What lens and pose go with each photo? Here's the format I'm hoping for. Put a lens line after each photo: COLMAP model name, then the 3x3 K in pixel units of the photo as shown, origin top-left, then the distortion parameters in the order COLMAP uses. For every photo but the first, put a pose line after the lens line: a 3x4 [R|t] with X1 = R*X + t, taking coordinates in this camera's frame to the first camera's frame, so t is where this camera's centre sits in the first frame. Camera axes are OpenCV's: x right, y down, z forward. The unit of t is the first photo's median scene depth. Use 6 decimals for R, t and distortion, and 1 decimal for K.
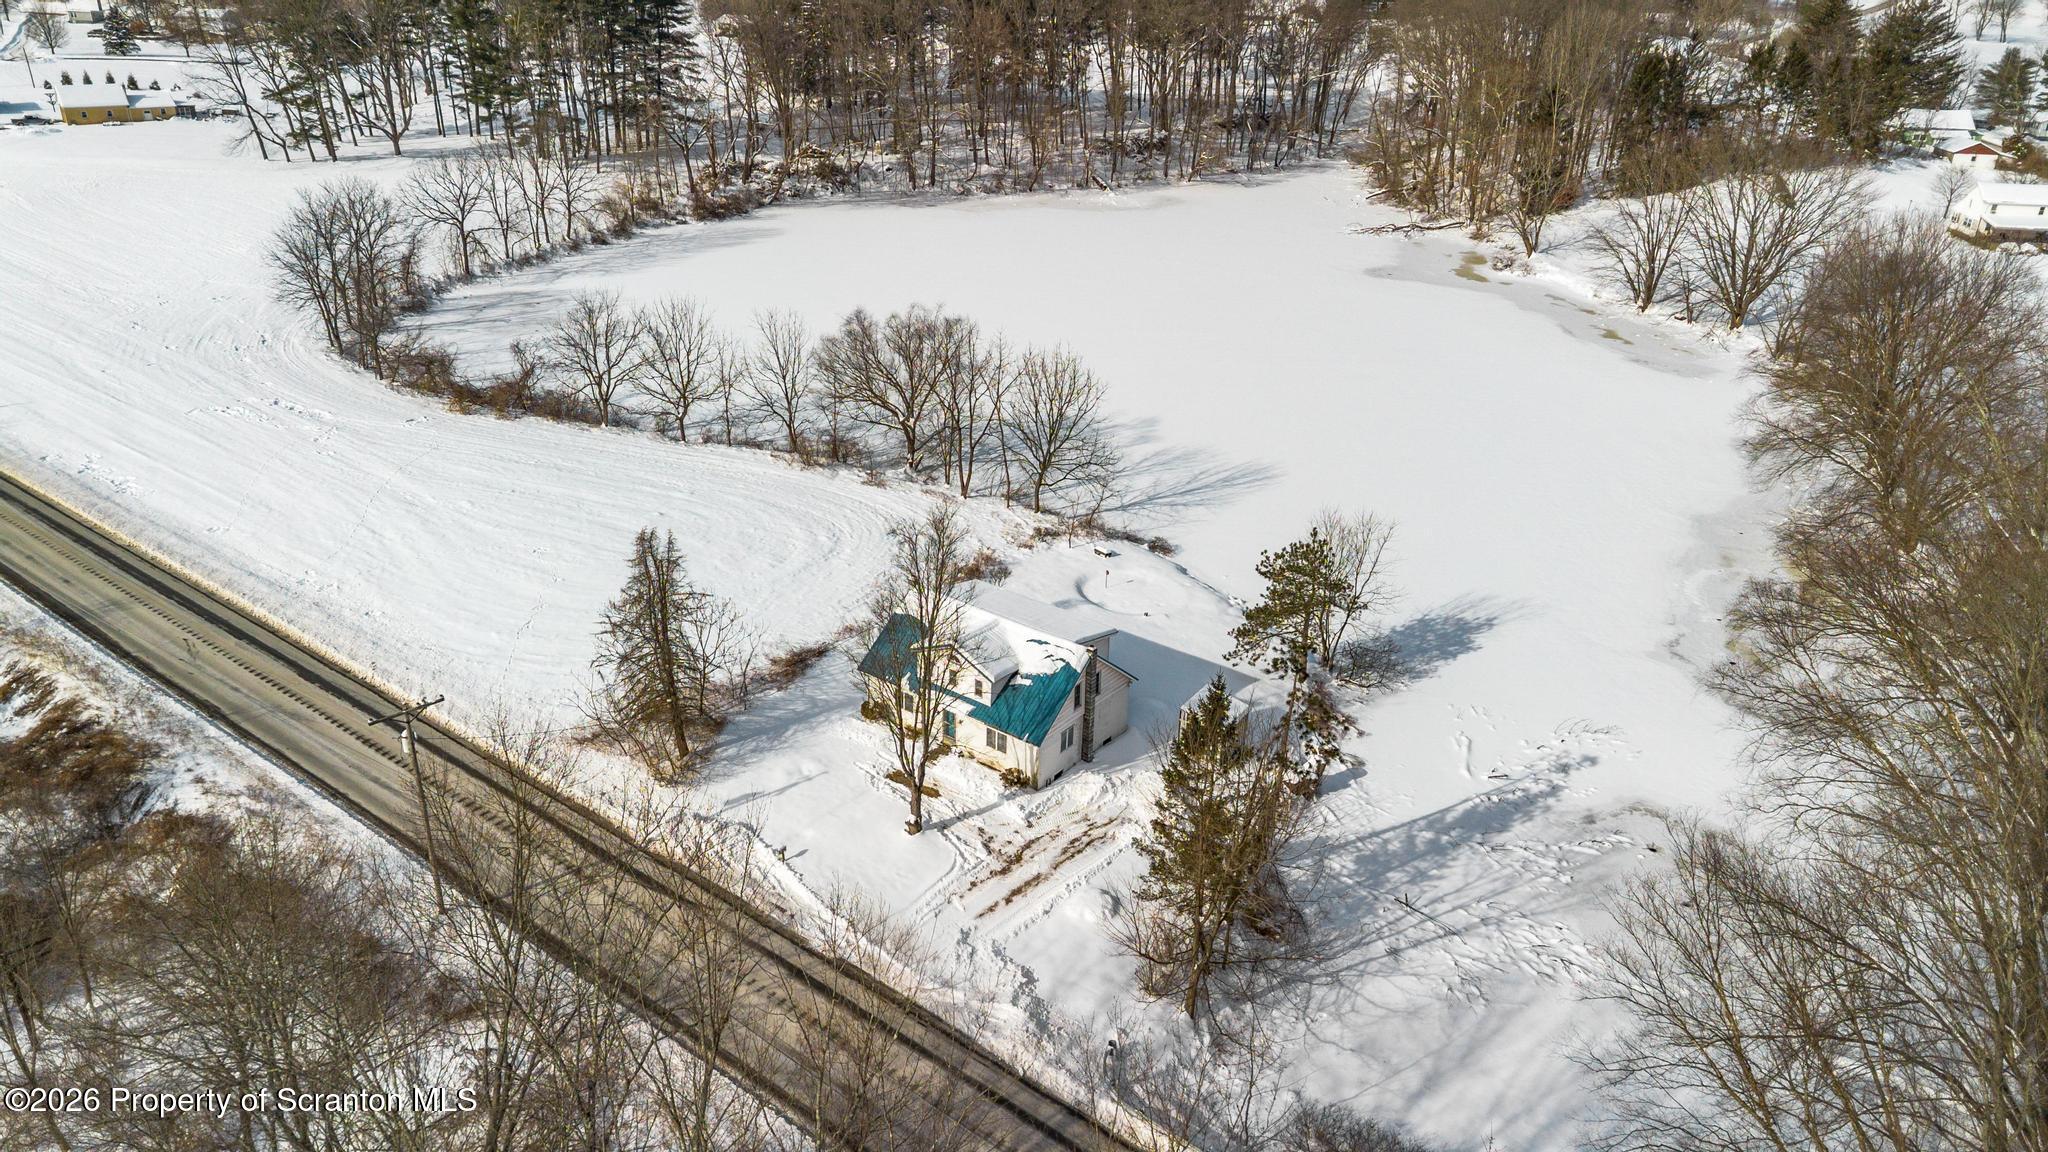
lens RADIAL K [[1418.4, 0, 1024.0], [0, 1418.4, 576.0], [0, 0, 1]] dist [0.178652, -0.316063]
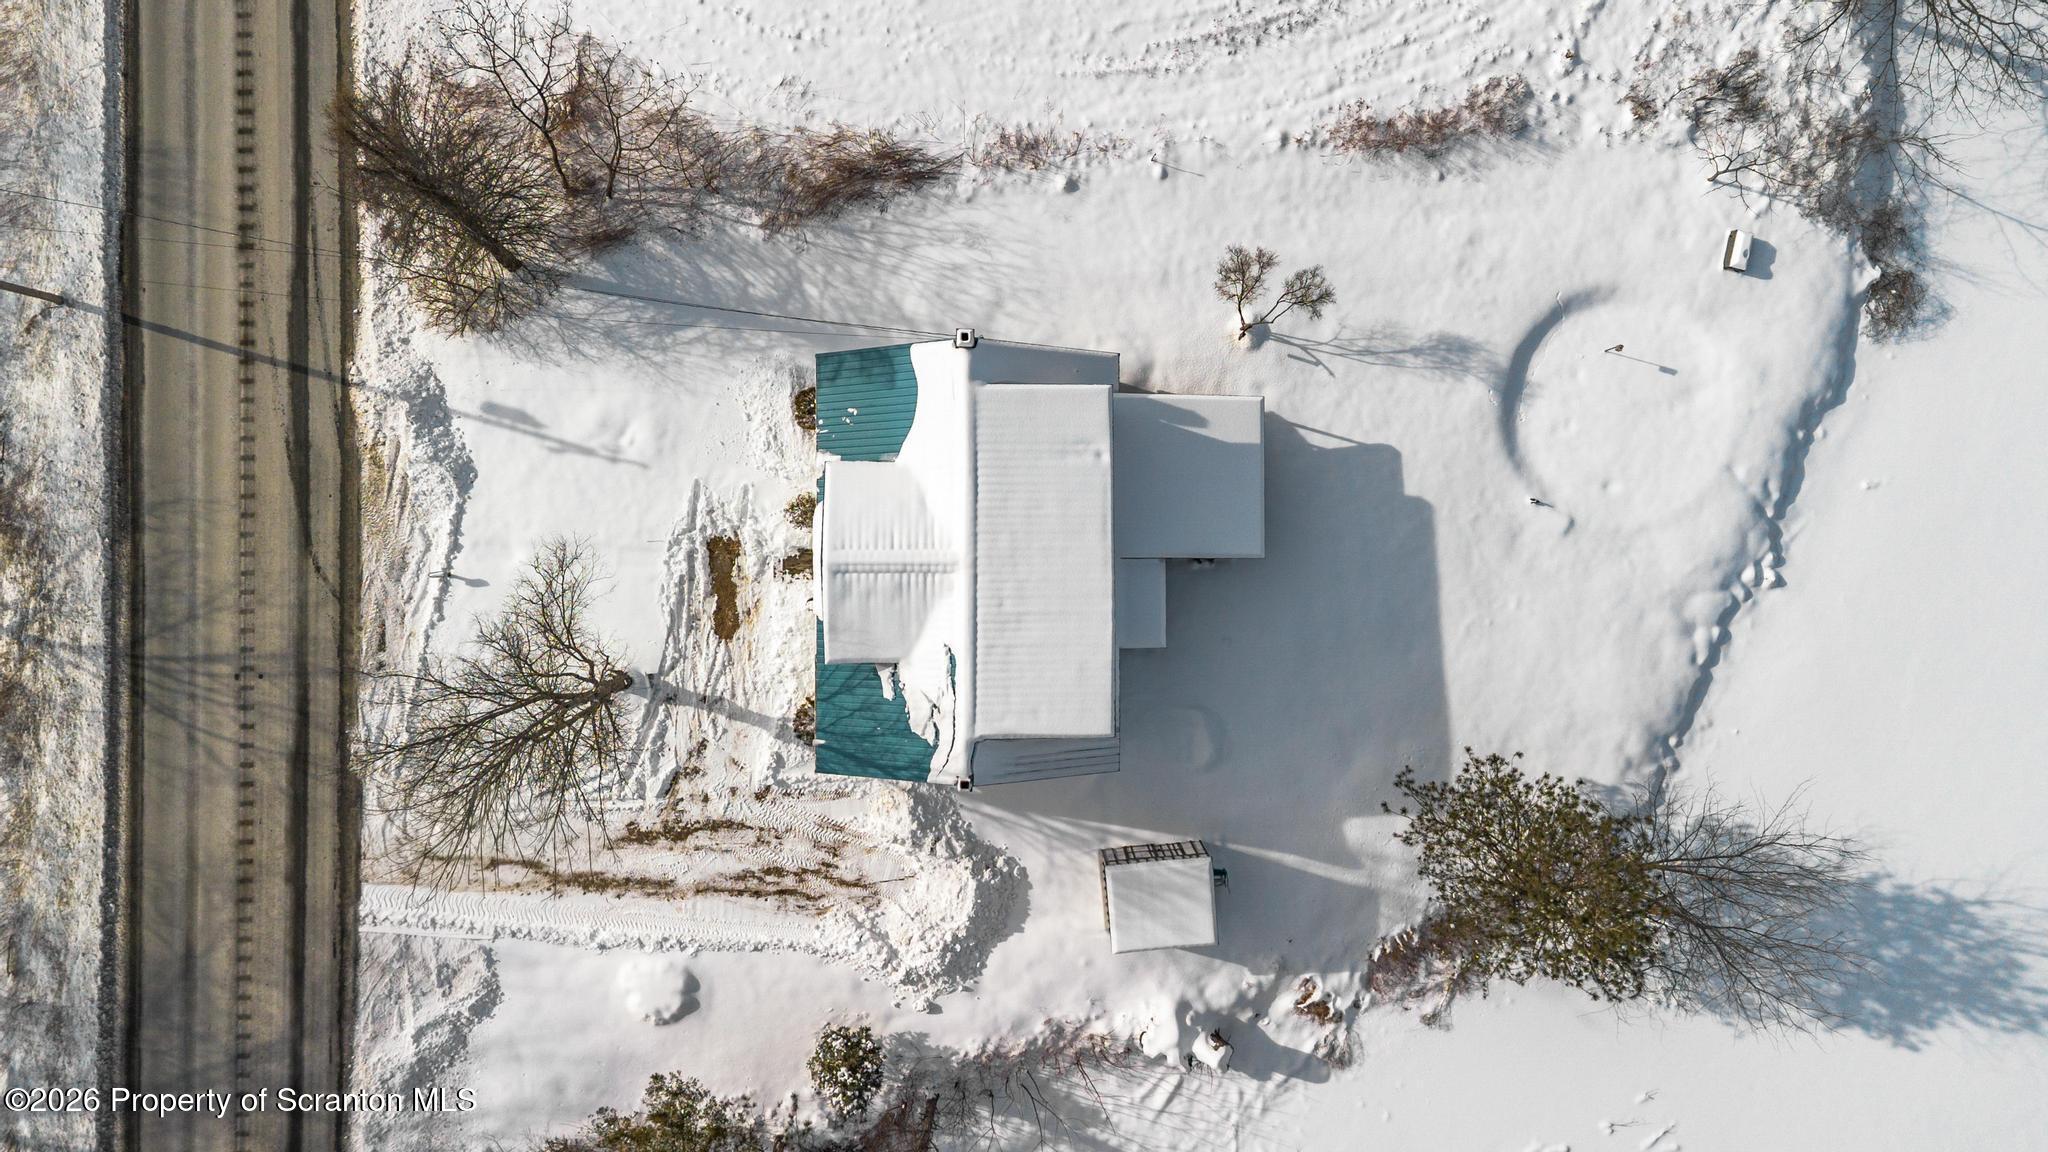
lens RADIAL K [[1549.3, 0, 1022.3], [0, 1549.3, 536.0], [0, 0, 1]] dist [0.056747, -0.007500]
pose [[0.612832, 0.789236, -0.039276, 0.010942], [-0.317014, 0.291078, 0.902649, -0.505618], [0.723836, -0.540722, 0.428581, 0.810312]]
